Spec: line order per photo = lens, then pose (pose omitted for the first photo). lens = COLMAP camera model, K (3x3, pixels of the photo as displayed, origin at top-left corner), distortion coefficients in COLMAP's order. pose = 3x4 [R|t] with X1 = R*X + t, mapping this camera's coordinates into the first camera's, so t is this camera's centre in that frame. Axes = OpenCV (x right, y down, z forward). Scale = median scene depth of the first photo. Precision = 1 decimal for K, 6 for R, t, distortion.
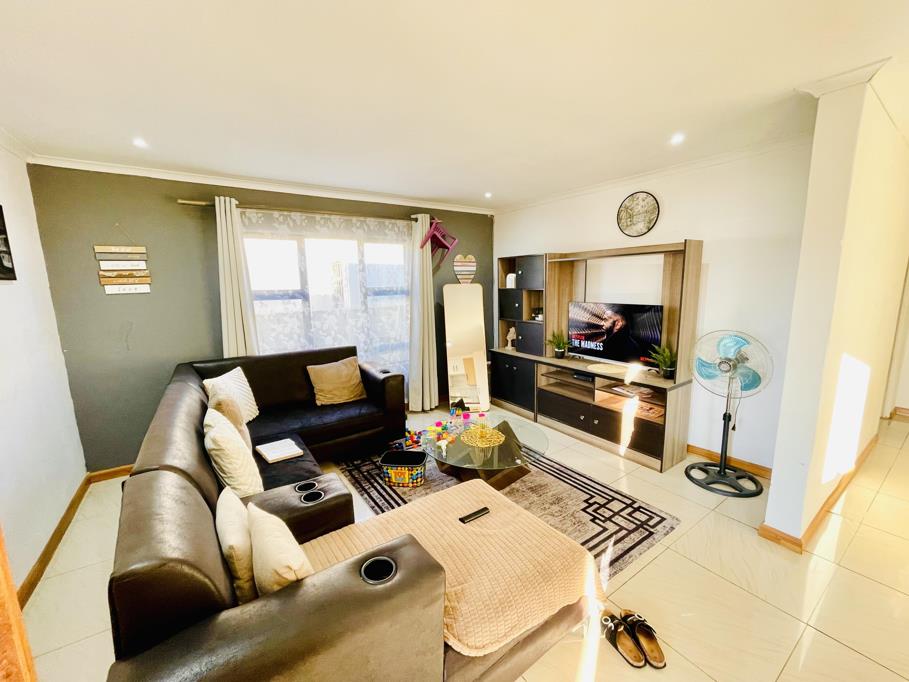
lens RADIAL K [[367.2, 0, 451.9], [0, 367.2, 341.5], [0, 0, 1]] dist [-0.000664, -0.000306]
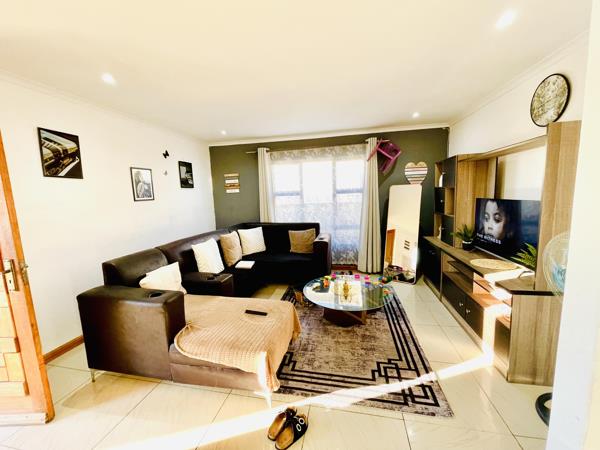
lens RADIAL K [[242.3, 0, 298.3], [0, 242.3, 225.3], [0, 0, 1]] dist [-0.000664, -0.000306]
pose [[0.694628, 0.086807, -0.714113, 0.524232], [-0.092121, 0.995253, 0.031375, -0.003680], [0.713447, 0.043992, 0.699327, 0.155923]]
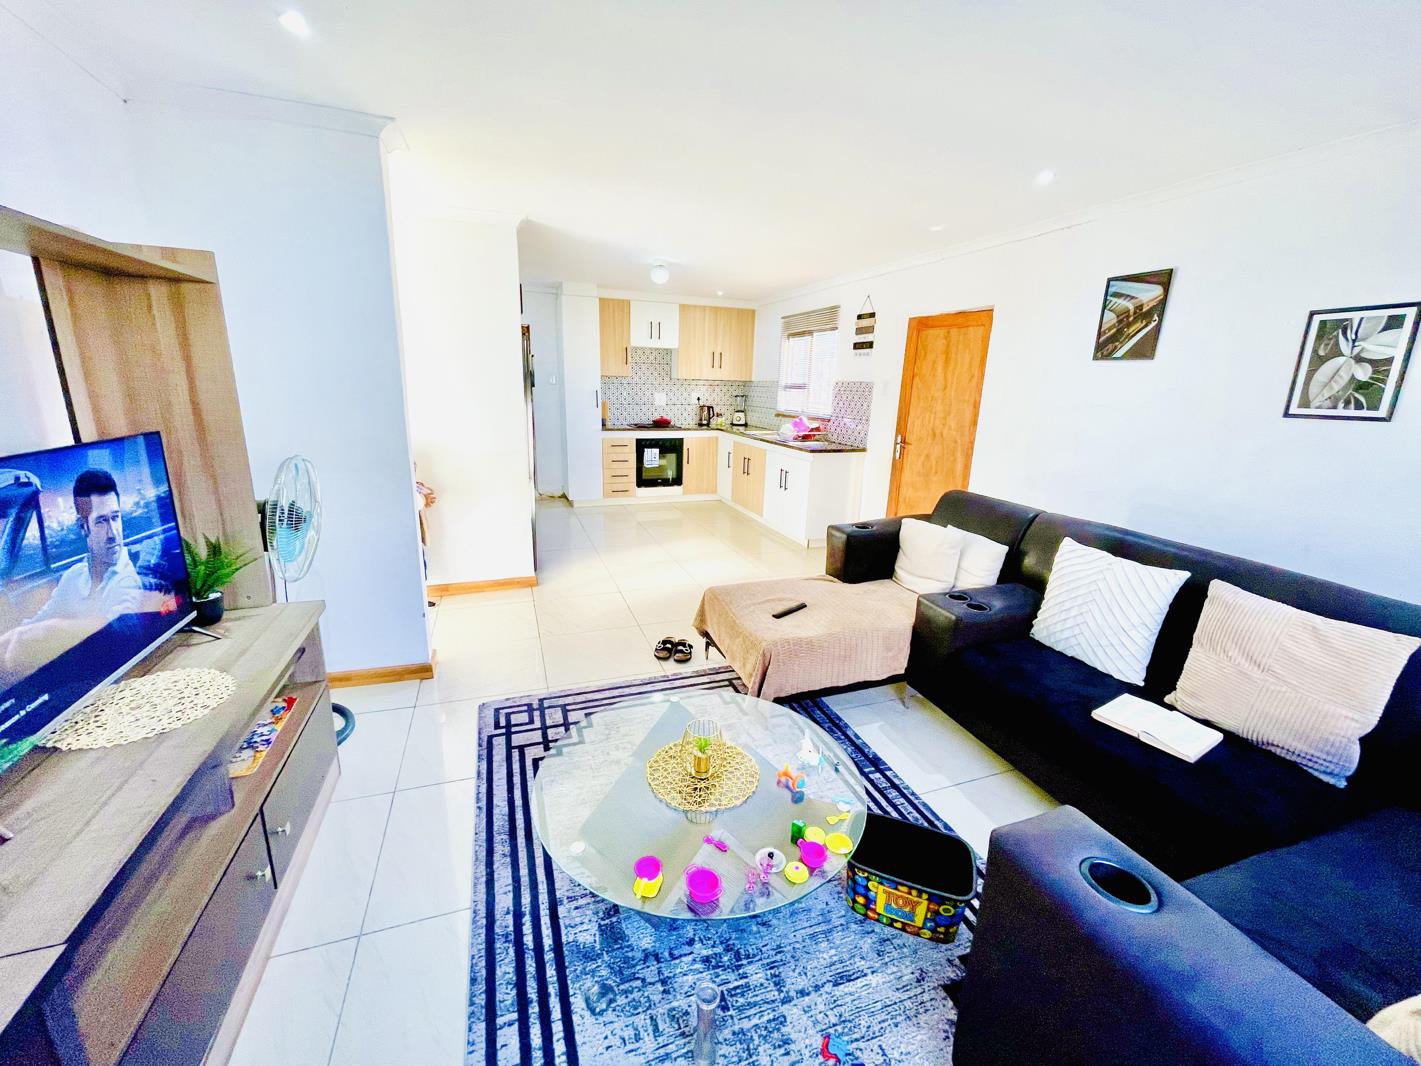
lens RADIAL K [[572.6, 0, 710.5], [0, 572.6, 533.0], [0, 0, 1]] dist [-0.003249, -0.000072]
pose [[-0.969845, -0.070796, 0.233214, -0.041090], [0.028627, 0.917169, 0.397469, -0.182381], [-0.242036, 0.392159, -0.887485, 1.224921]]
